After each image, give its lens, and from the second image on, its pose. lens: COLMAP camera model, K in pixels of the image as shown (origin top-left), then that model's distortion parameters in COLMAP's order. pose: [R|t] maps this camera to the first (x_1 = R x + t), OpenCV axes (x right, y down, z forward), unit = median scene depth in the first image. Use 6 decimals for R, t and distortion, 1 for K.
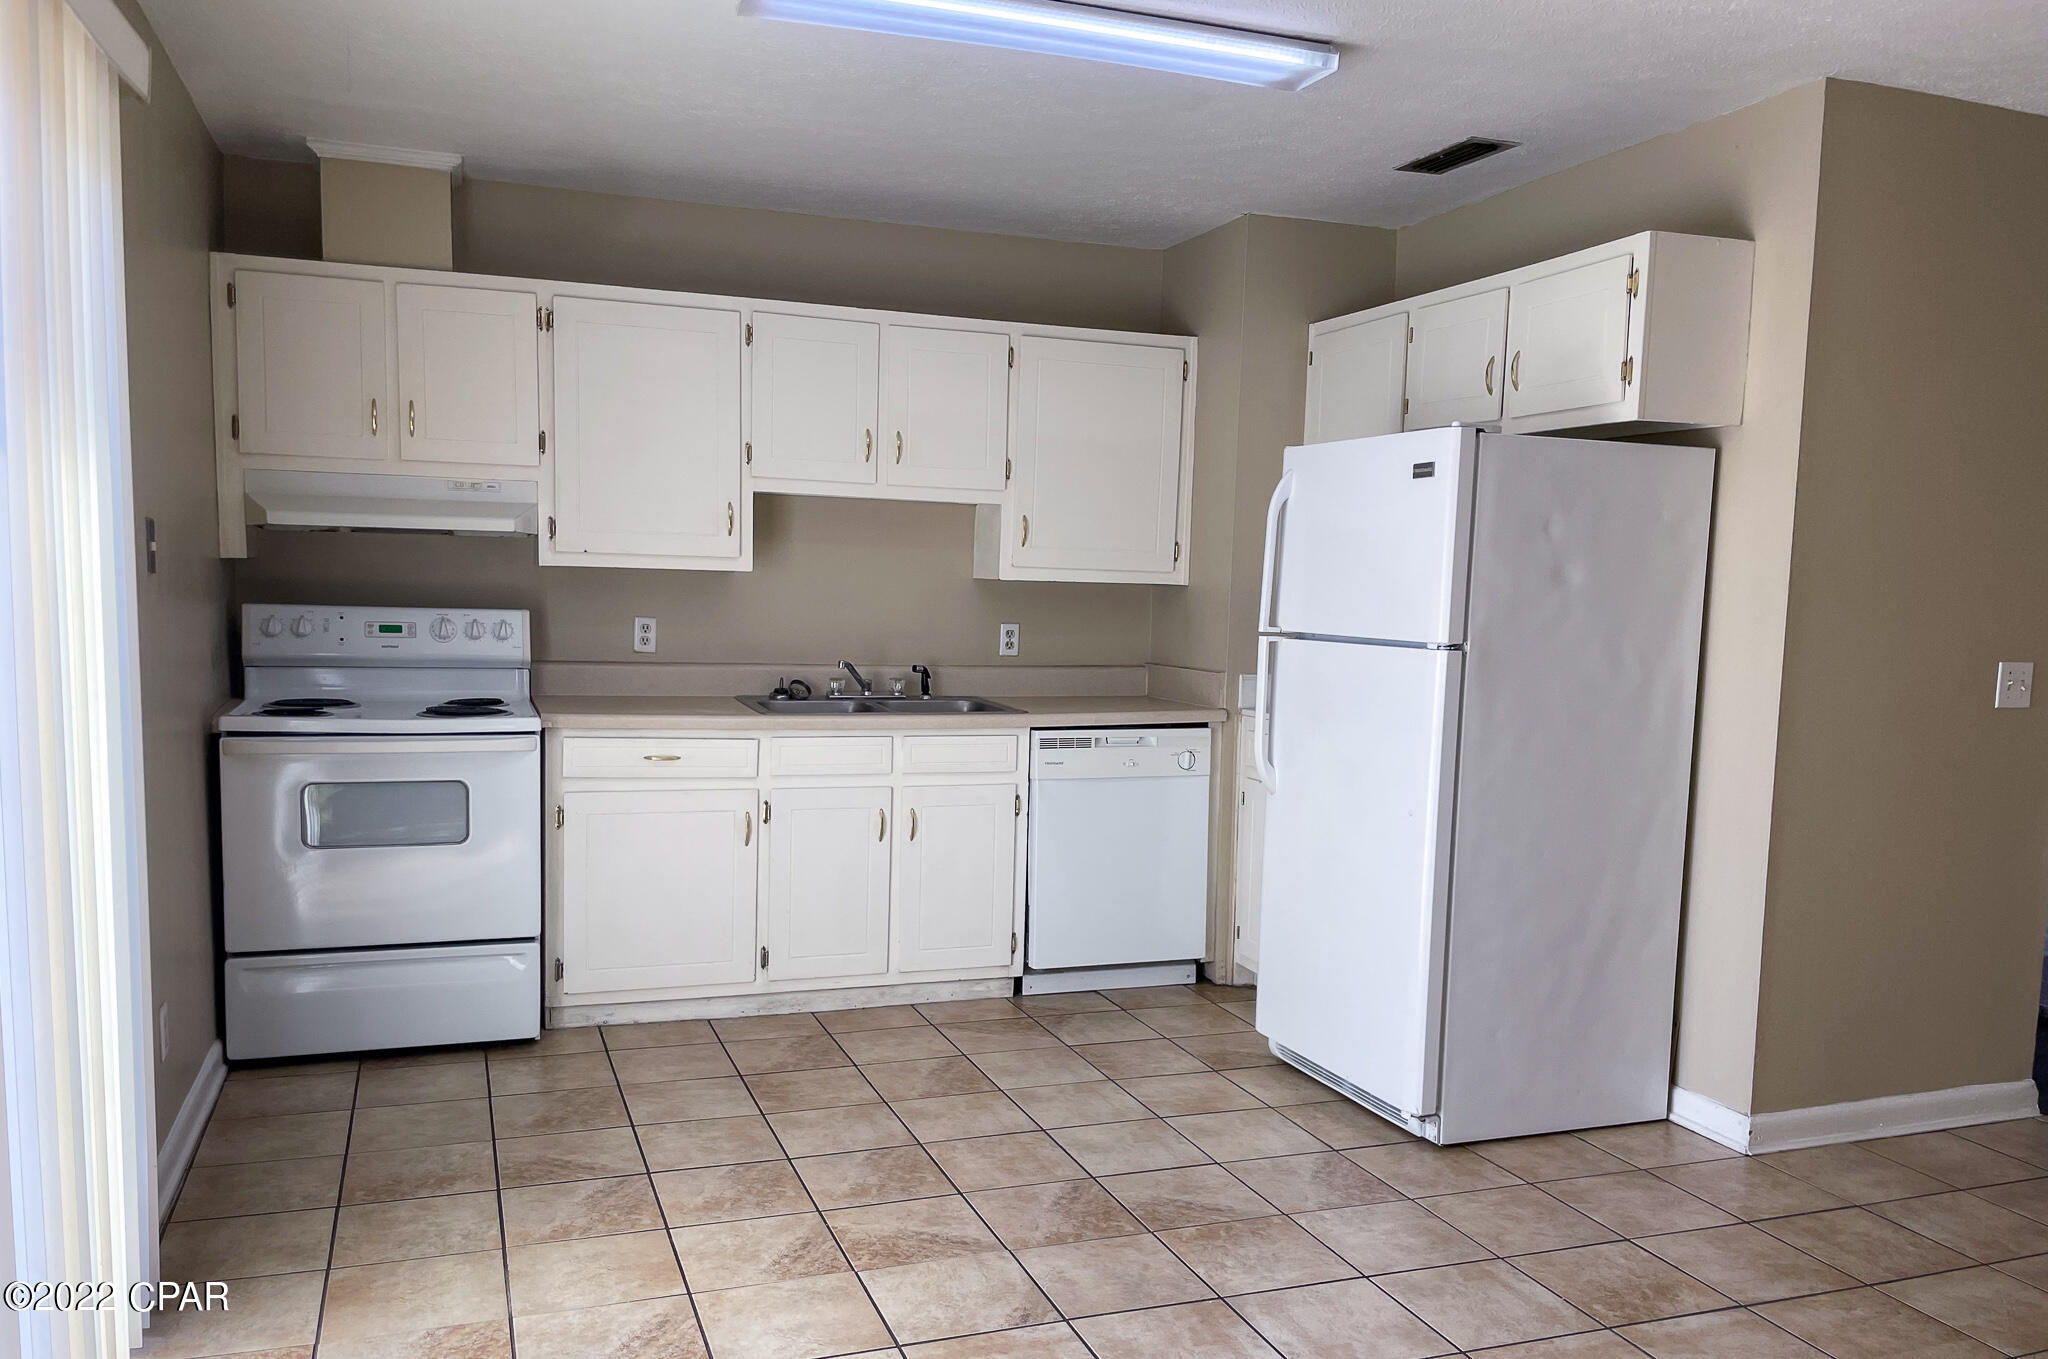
lens RADIAL K [[1582.8, 0, 1023.7], [0, 1582.8, 765.5], [0, 0, 1]] dist [0.112659, -0.178713]
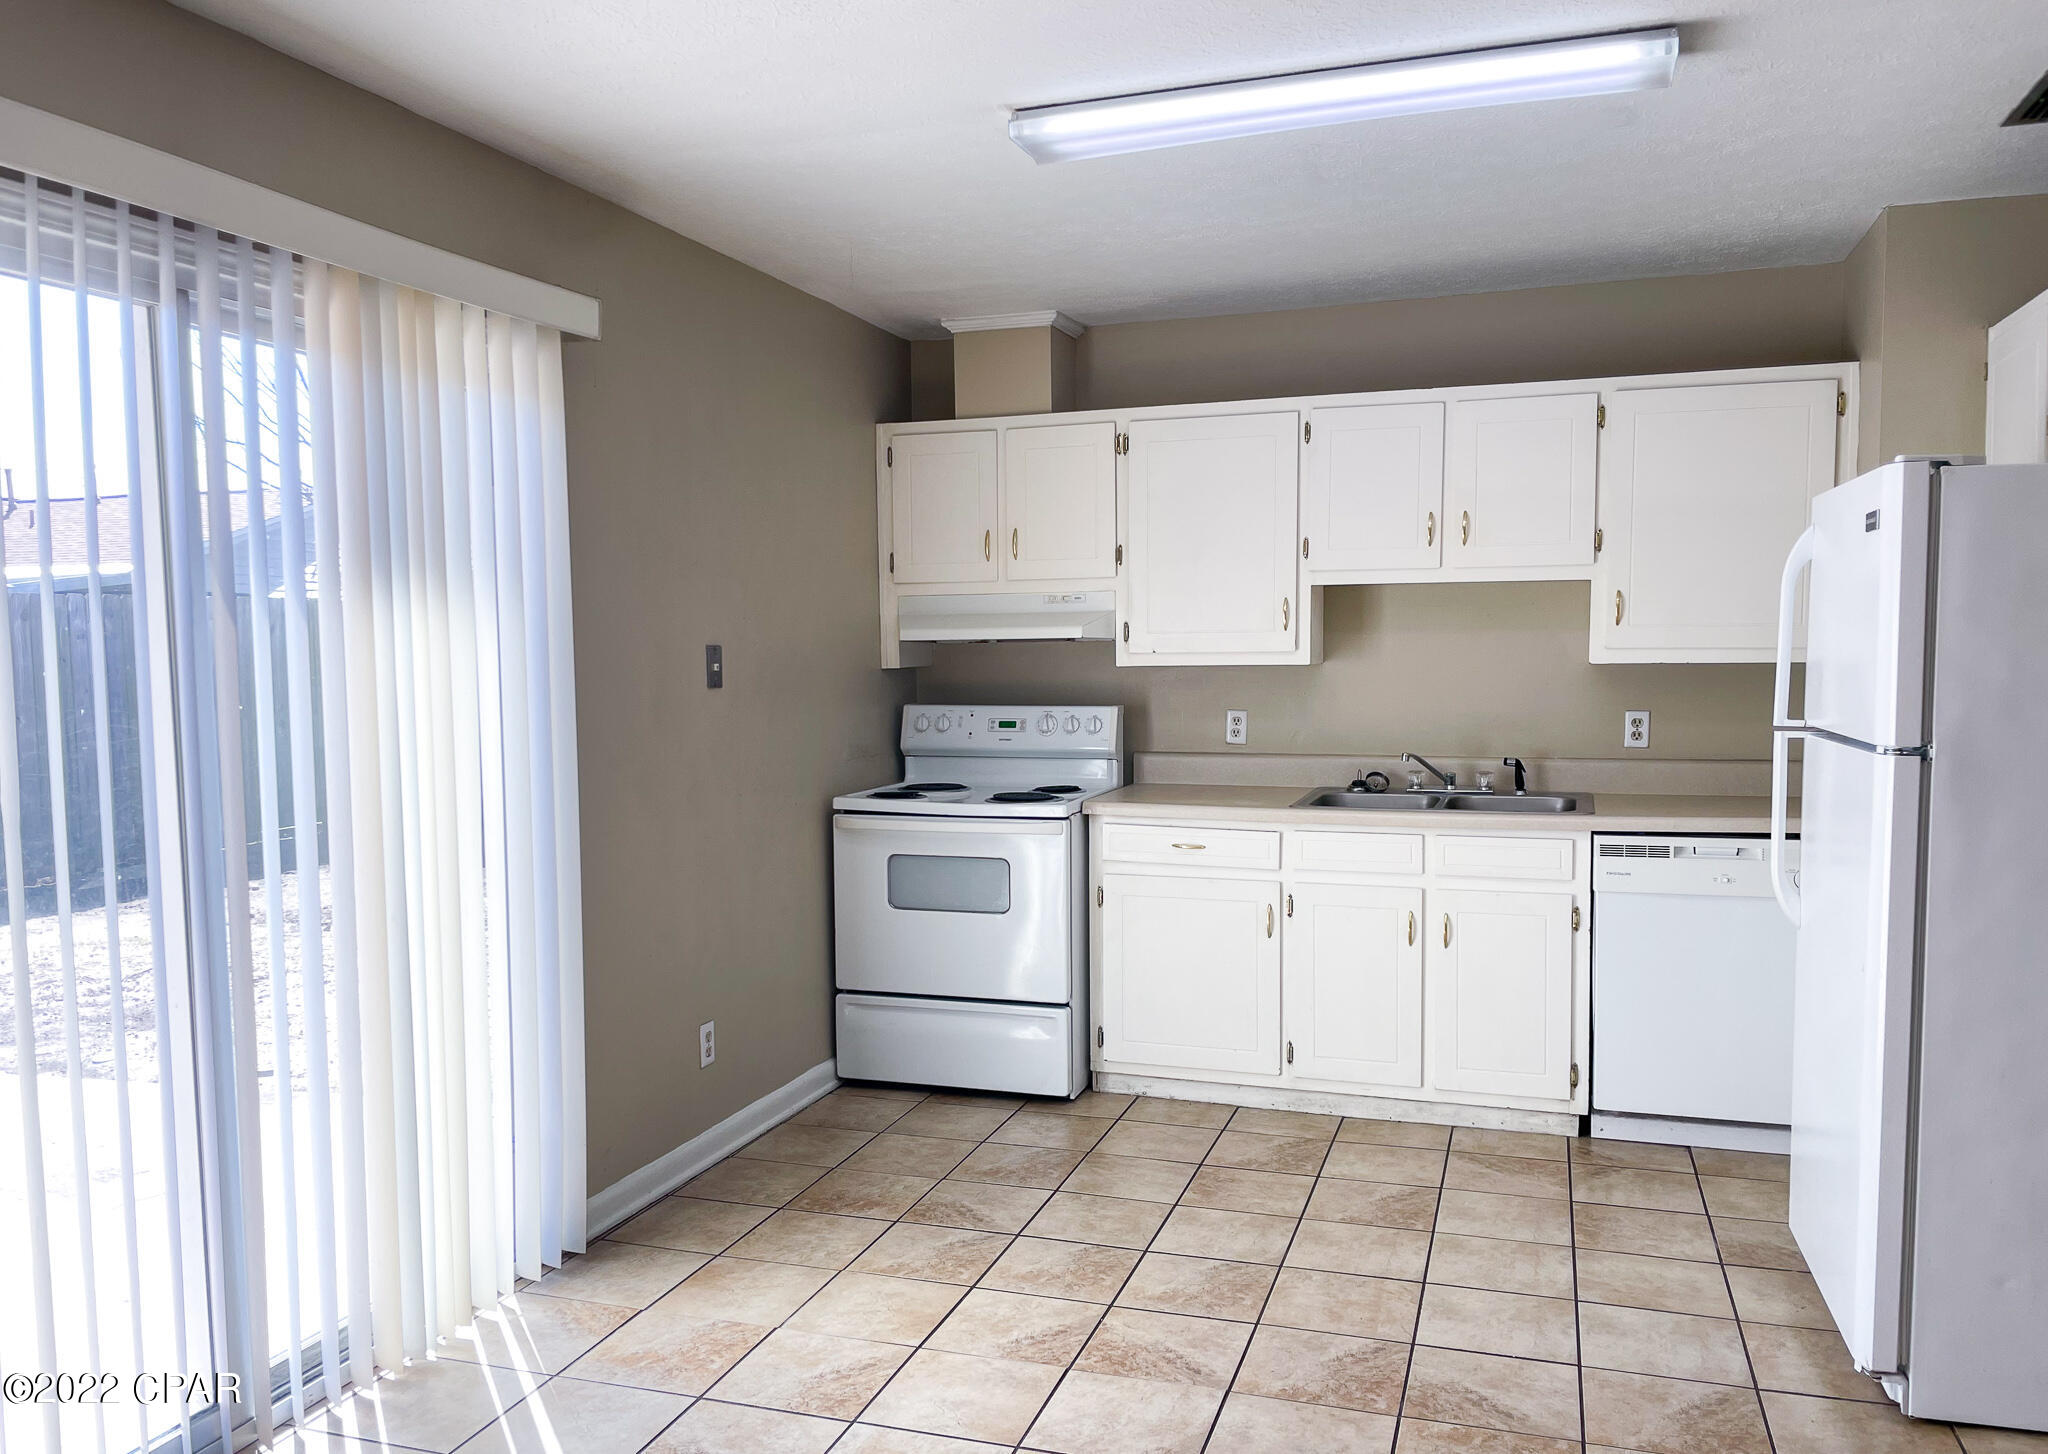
lens RADIAL K [[1571.5, 0, 1025.8], [0, 1571.5, 769.7], [0, 0, 1]] dist [0.109335, -0.152929]
pose [[0.783962, 0.015986, -0.620602, 0.323224], [-0.043330, 0.998639, -0.029013, -0.020040], [0.619294, 0.049636, 0.783589, 0.118090]]
